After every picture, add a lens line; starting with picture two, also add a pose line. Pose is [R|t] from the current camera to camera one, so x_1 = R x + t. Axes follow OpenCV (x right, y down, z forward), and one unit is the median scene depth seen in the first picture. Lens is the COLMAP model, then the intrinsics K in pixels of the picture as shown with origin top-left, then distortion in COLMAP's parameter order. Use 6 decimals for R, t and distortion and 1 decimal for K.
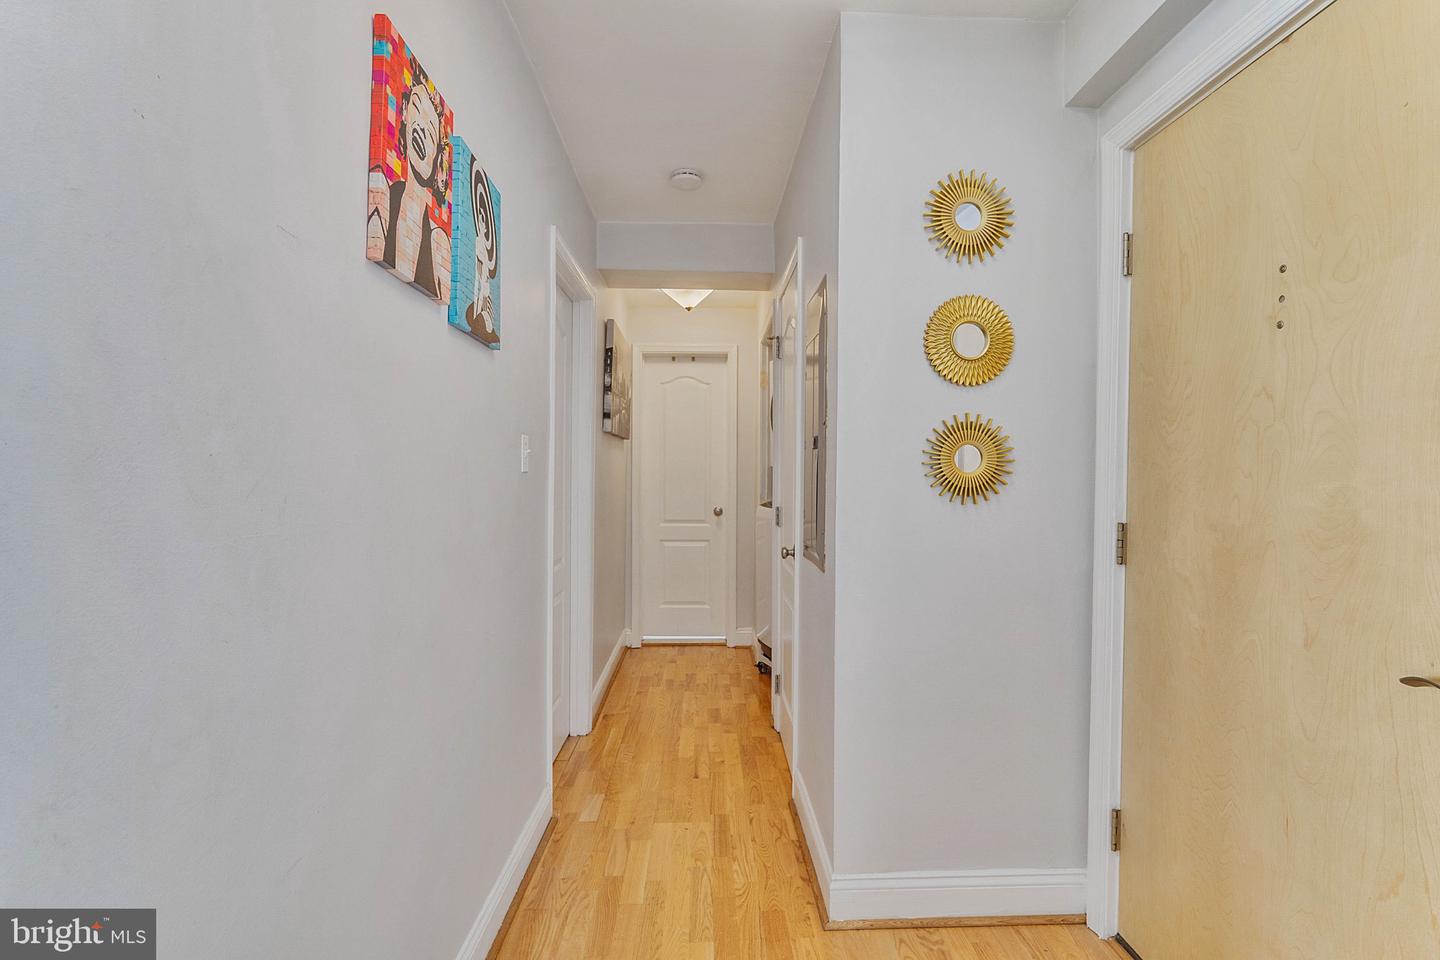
lens RADIAL K [[667.1, 0, 722.3], [0, 667.1, 486.1], [0, 0, 1]] dist [-0.027804, -0.000400]
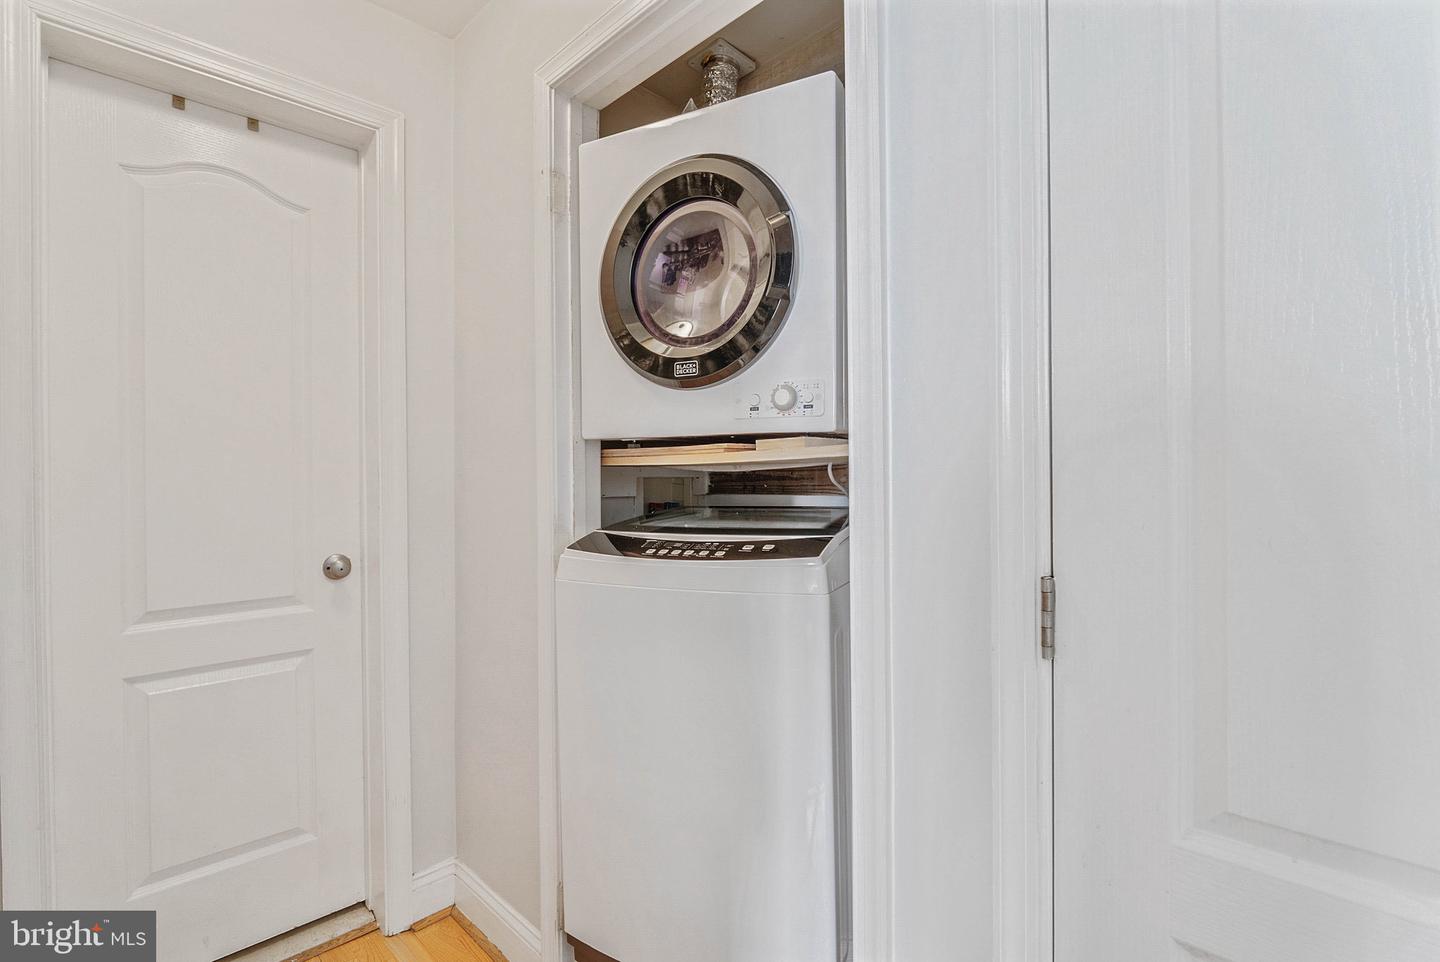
lens RADIAL K [[665.0, 0, 724.2], [0, 665.0, 478.9], [0, 0, 1]] dist [-0.003332, -0.001510]
pose [[0.721957, -0.016246, 0.691747, -0.104592], [0.026996, 0.999624, -0.004698, -0.003070], [-0.691411, 0.022066, 0.722124, 0.589203]]
